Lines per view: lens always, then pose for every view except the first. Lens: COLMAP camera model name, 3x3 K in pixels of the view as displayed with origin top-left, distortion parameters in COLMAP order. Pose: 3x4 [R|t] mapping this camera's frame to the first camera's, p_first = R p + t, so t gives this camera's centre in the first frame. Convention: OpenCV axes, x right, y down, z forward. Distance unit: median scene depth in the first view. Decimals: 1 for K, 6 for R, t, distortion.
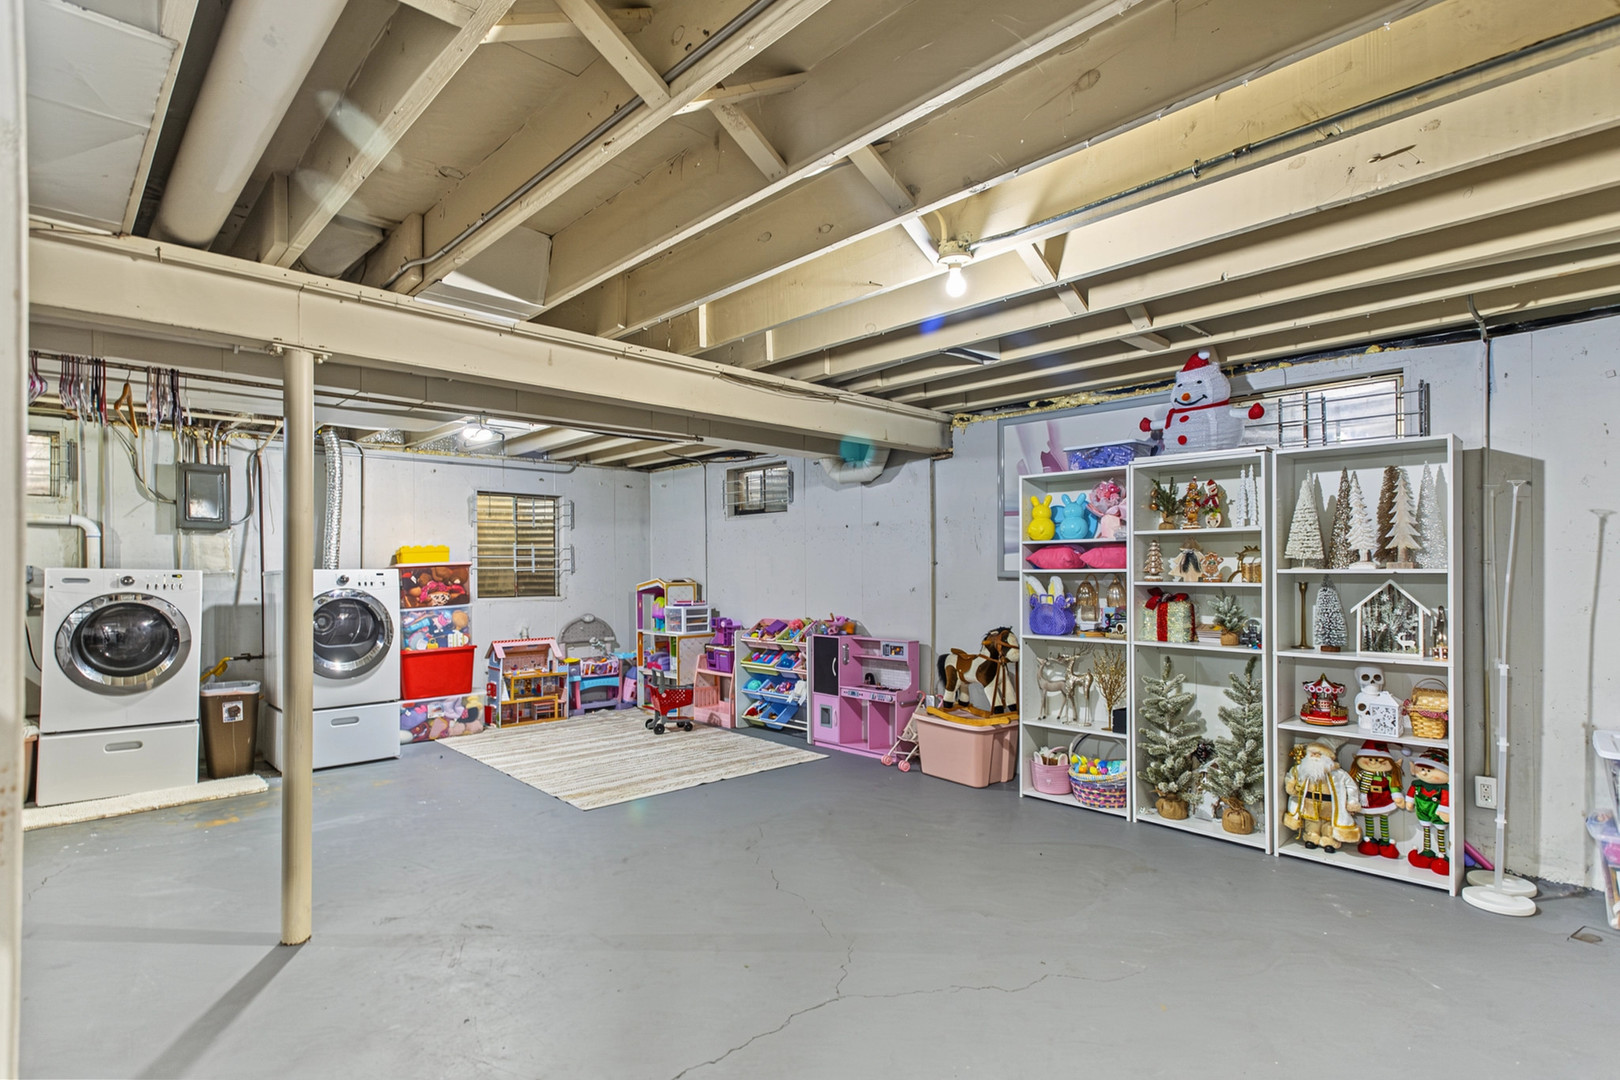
lens RADIAL K [[811.3, 0, 806.4], [0, 811.3, 554.5], [0, 0, 1]] dist [0.003634, -0.000002]
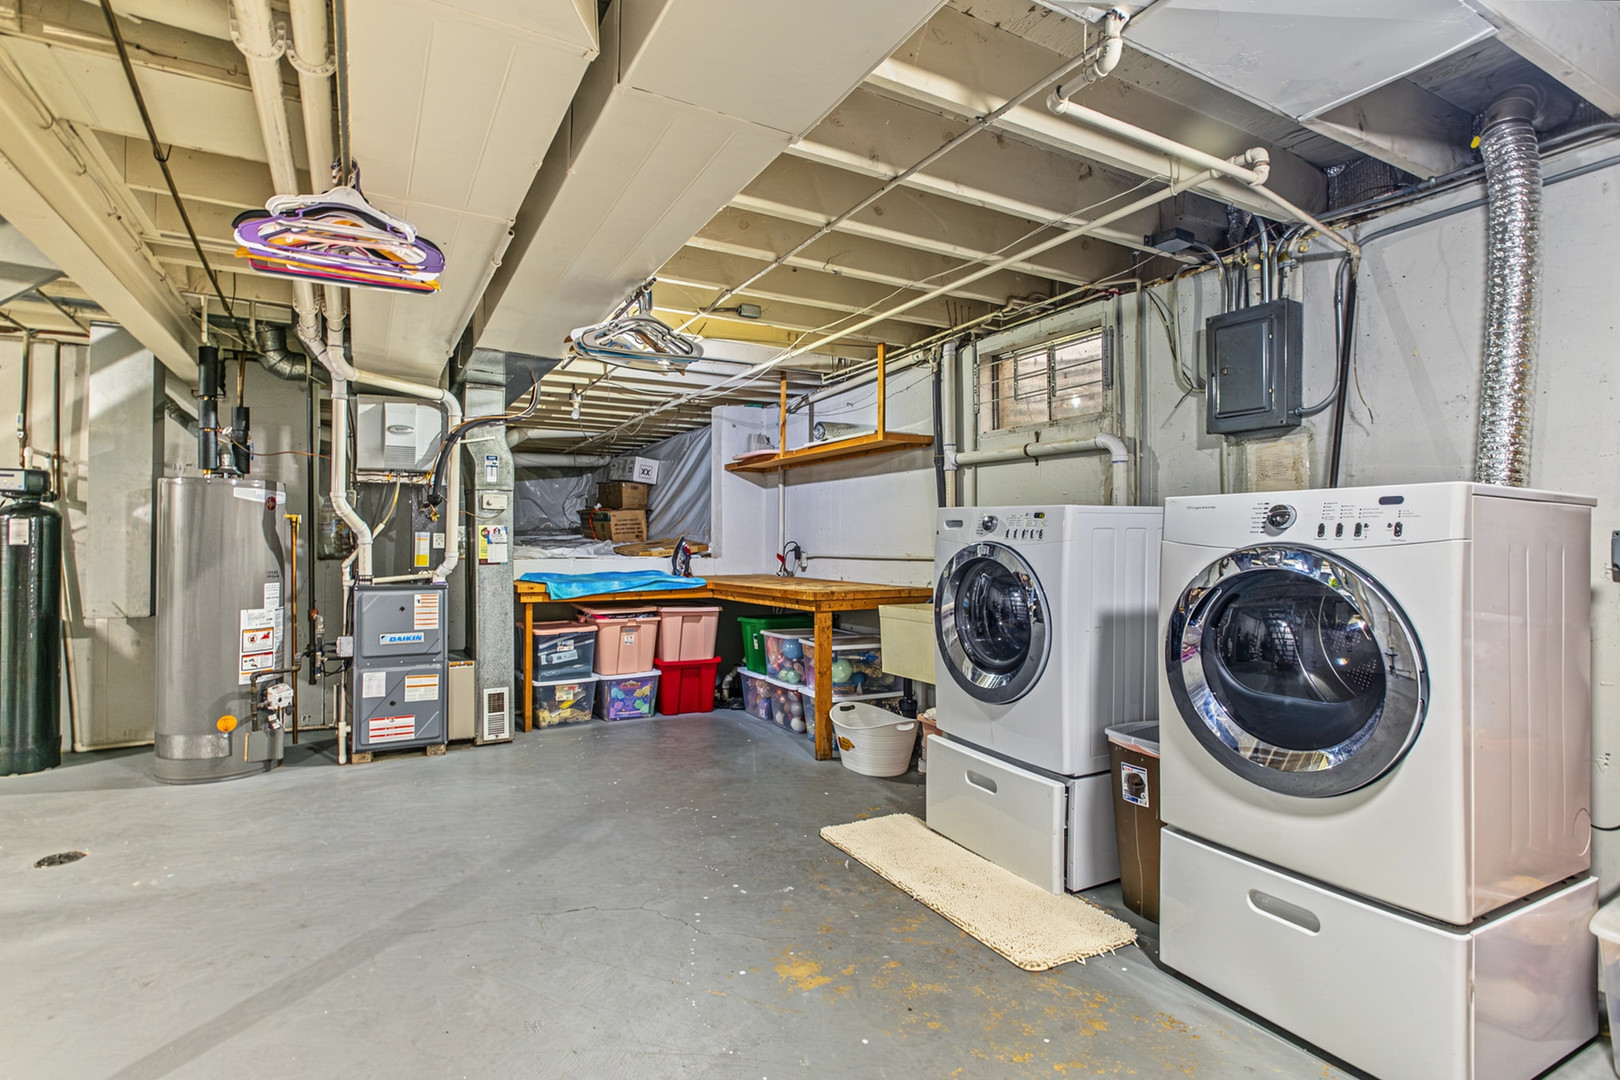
lens RADIAL K [[811.3, 0, 805.5], [0, 811.3, 542.6], [0, 0, 1]] dist [0.003634, -0.000002]
pose [[-0.265772, -0.001623, -0.964035, -0.158614], [0.009425, 0.999946, -0.004281, 0.041844], [0.963990, -0.010224, -0.265742, 0.886339]]
